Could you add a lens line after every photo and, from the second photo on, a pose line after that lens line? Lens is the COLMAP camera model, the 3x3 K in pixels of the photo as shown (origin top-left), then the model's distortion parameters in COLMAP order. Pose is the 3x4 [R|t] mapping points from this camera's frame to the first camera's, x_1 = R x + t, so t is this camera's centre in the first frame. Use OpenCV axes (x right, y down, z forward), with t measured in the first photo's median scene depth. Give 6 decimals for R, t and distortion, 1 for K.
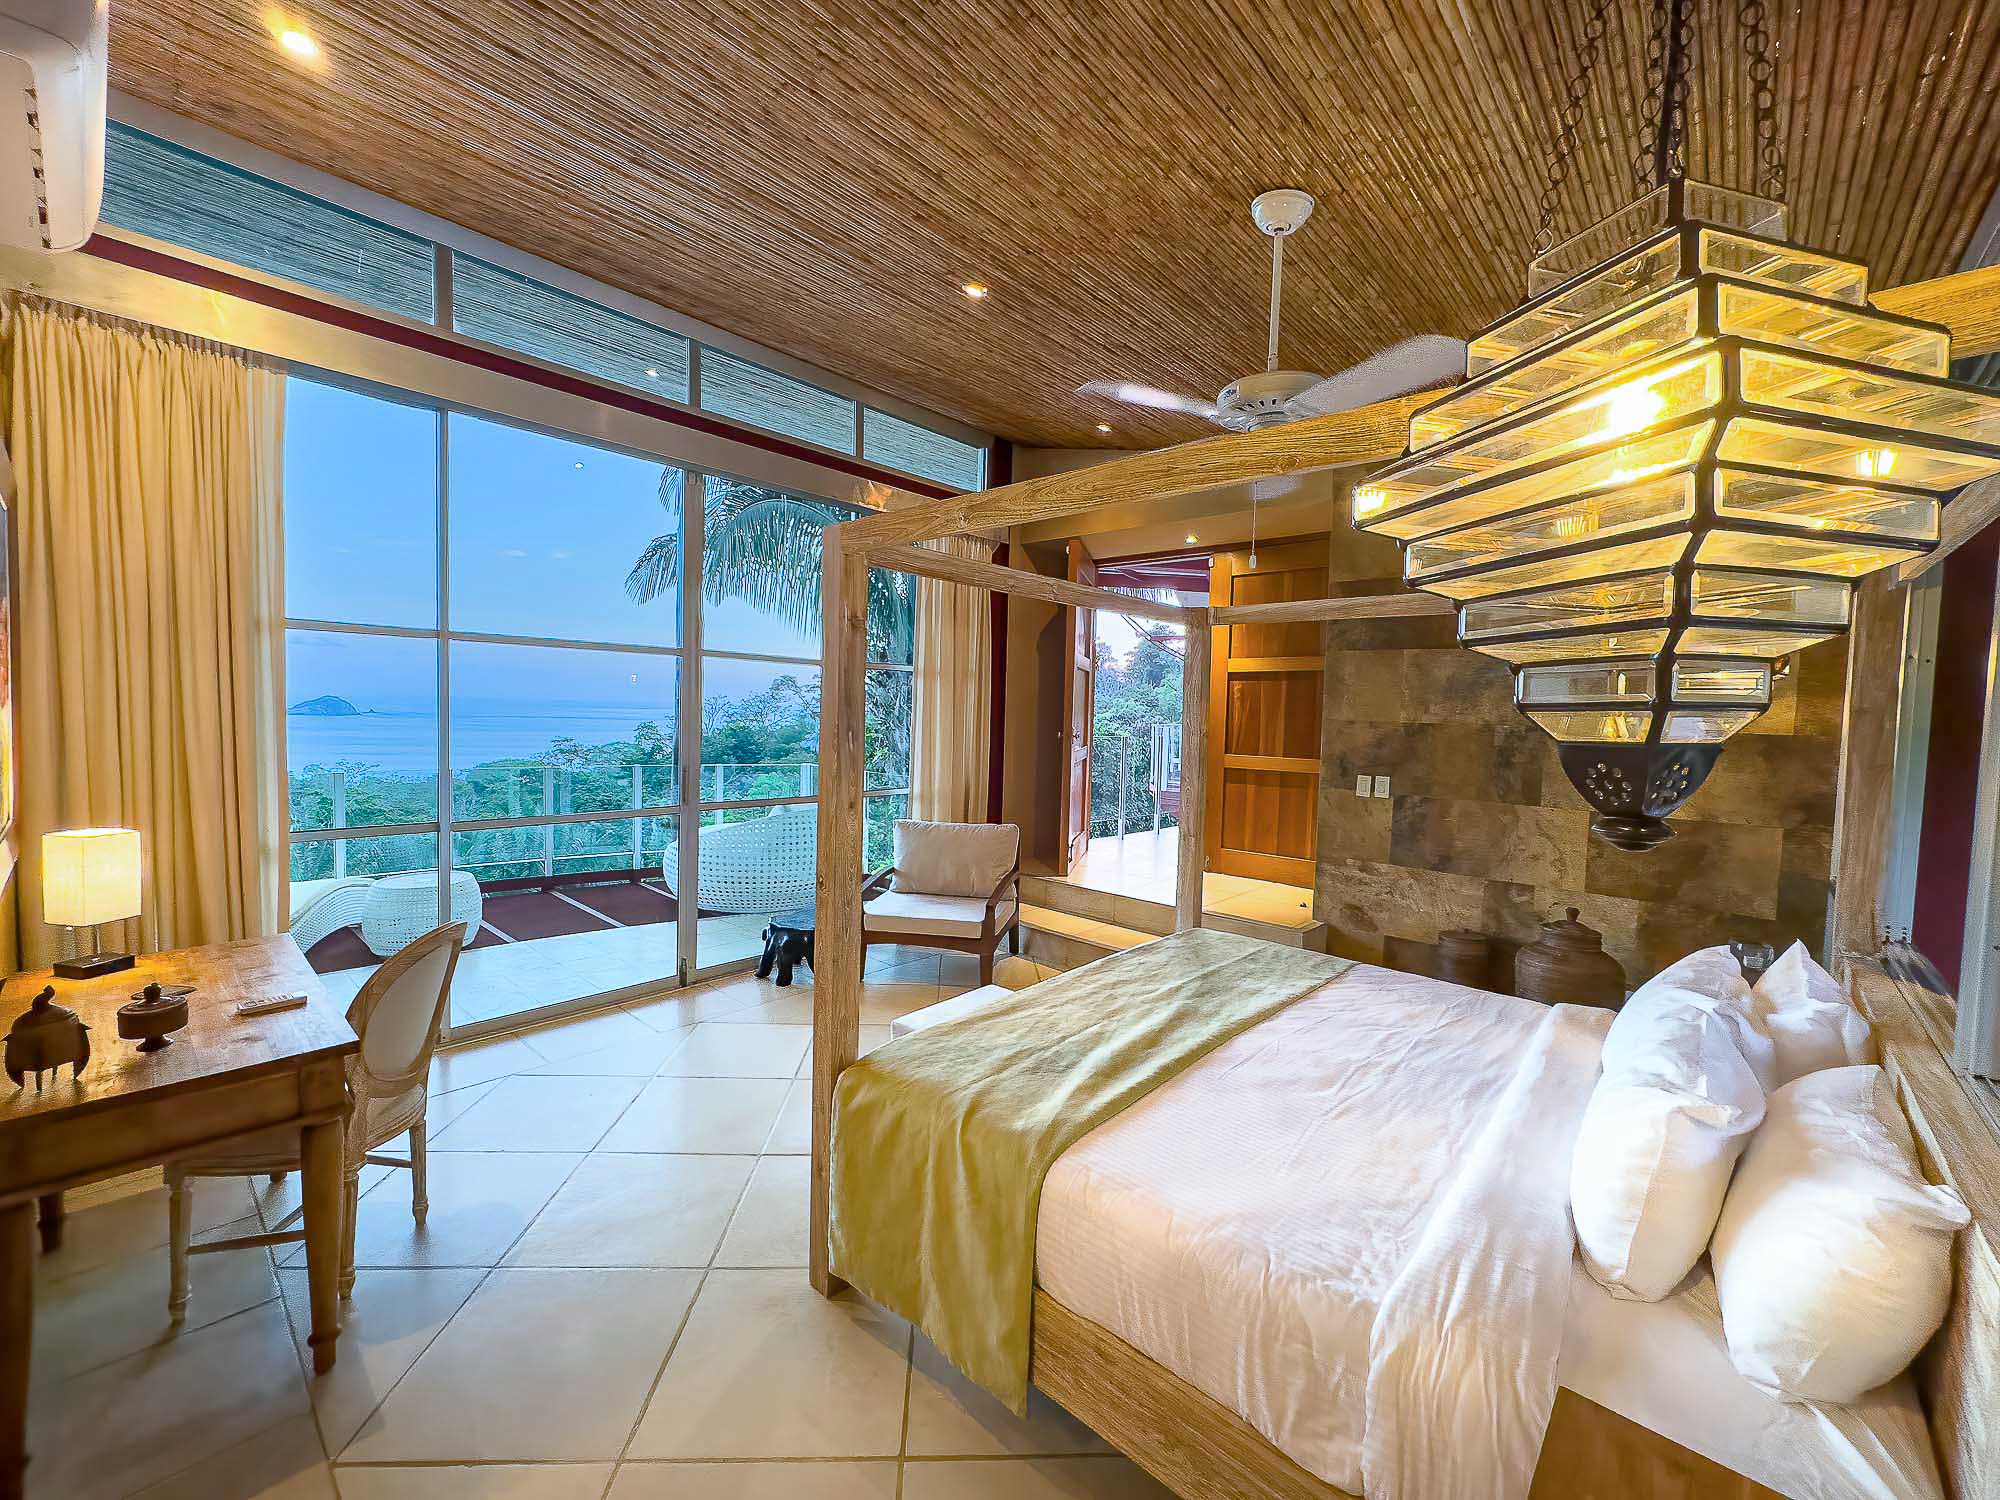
lens RADIAL K [[804.9, 0, 999.2], [0, 804.9, 751.8], [0, 0, 1]] dist [-0.004055, -0.000235]
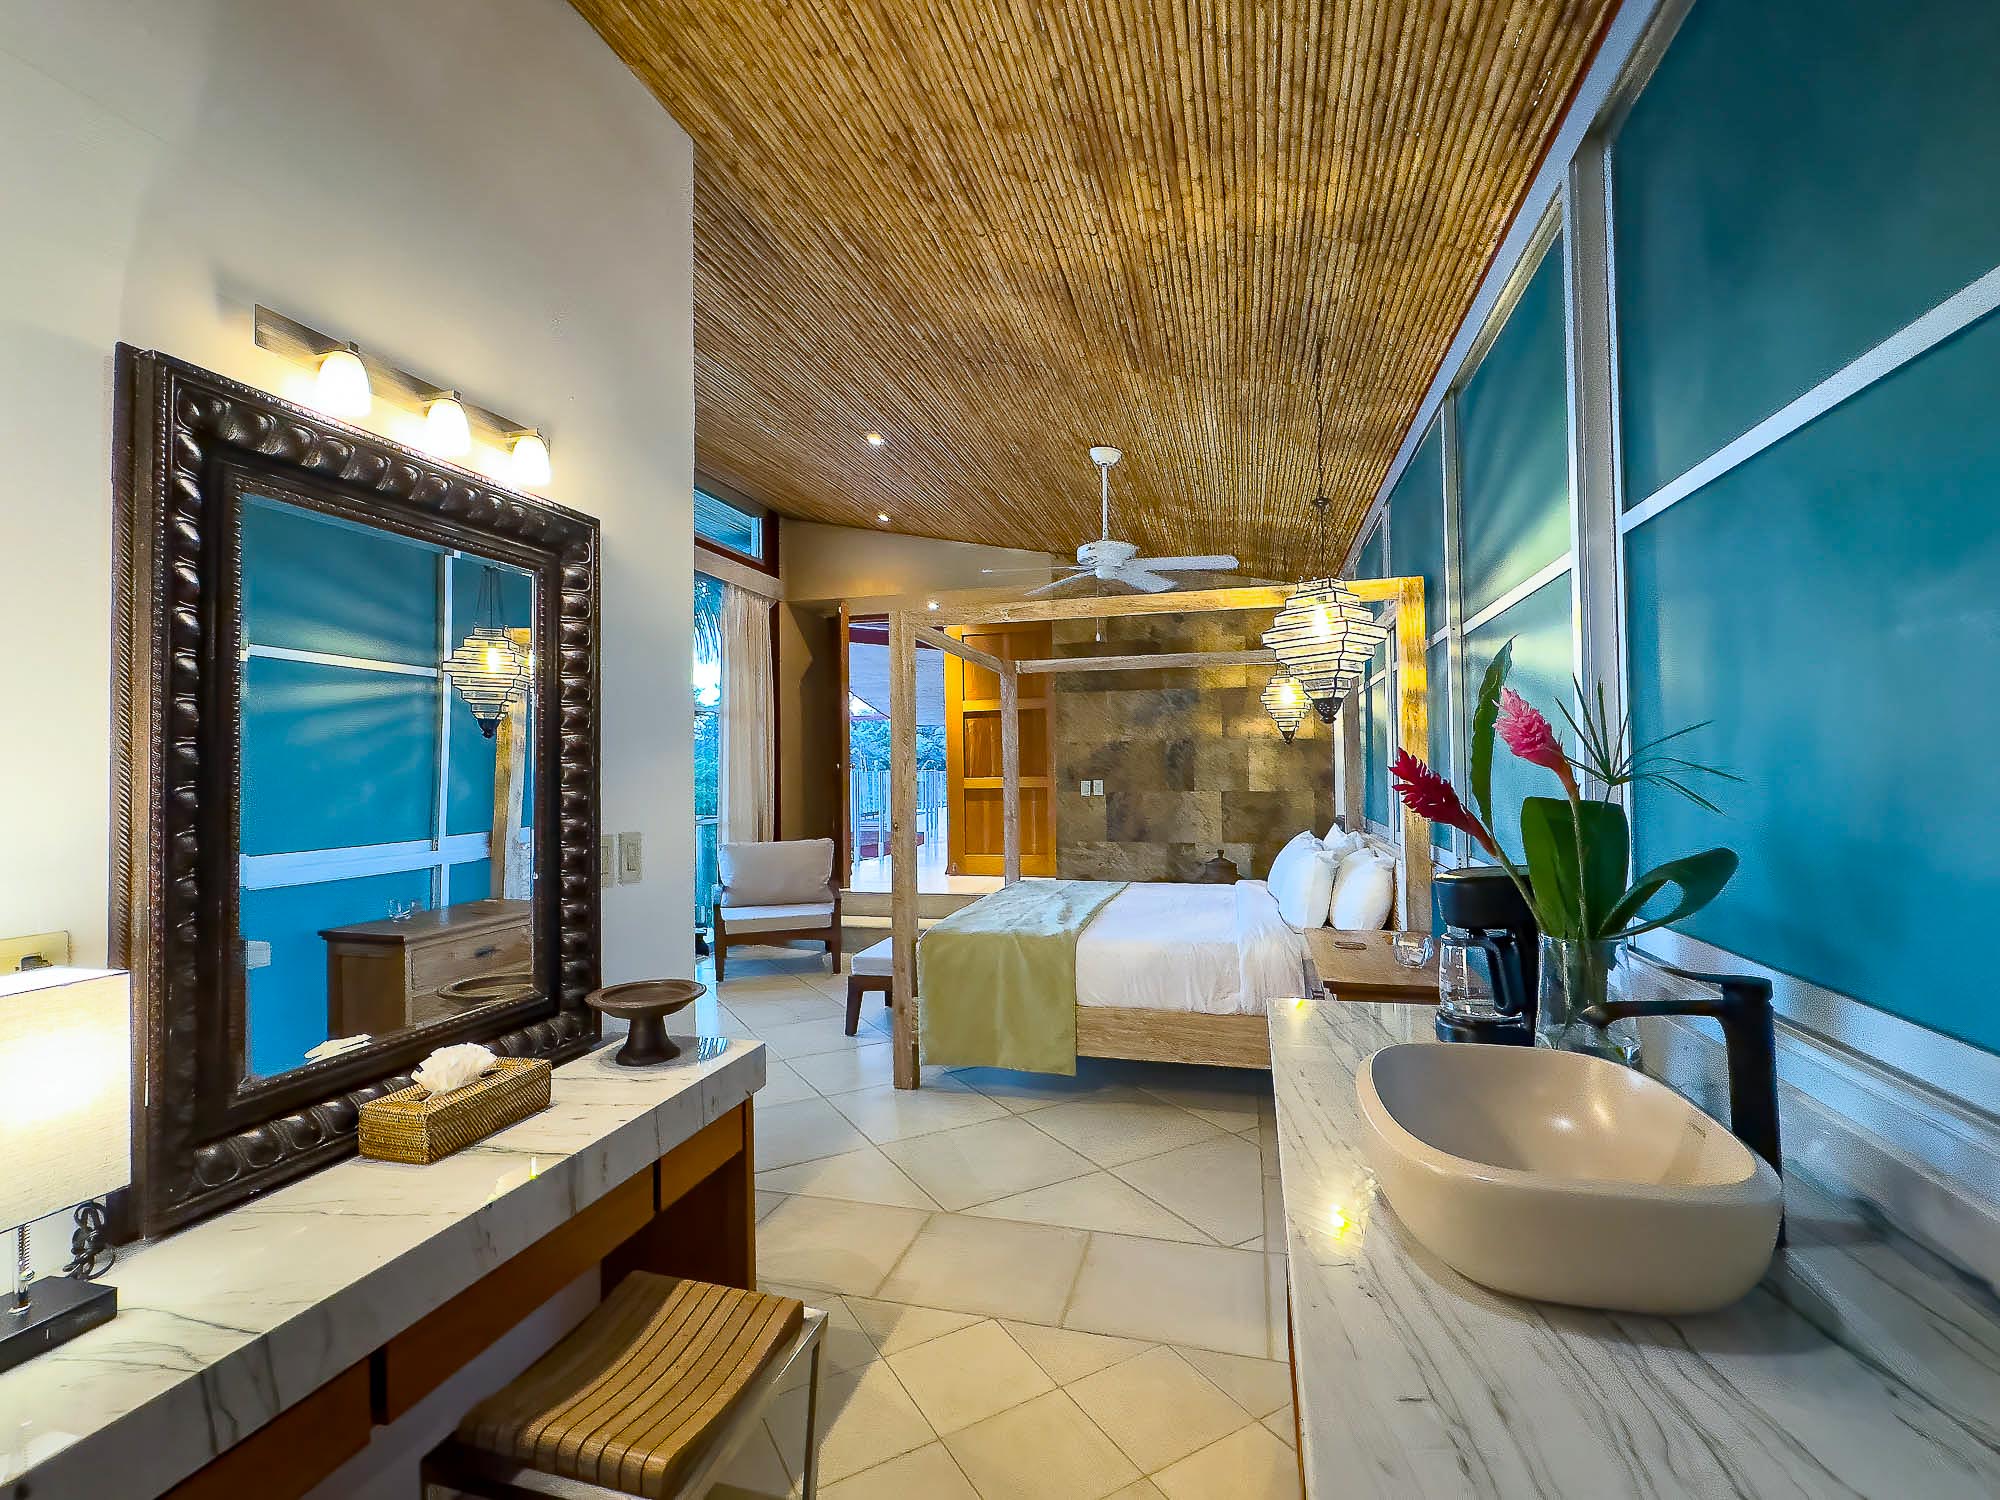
lens RADIAL K [[884.2, 0, 1000.0], [0, 884.2, 750.0], [0, 0, 1]] dist [0.001762, -0.000064]
pose [[0.889766, -0.028083, 0.455551, -0.395726], [0.061081, 0.996453, -0.057875, 0.058077], [-0.452310, 0.079321, 0.888326, -0.322185]]
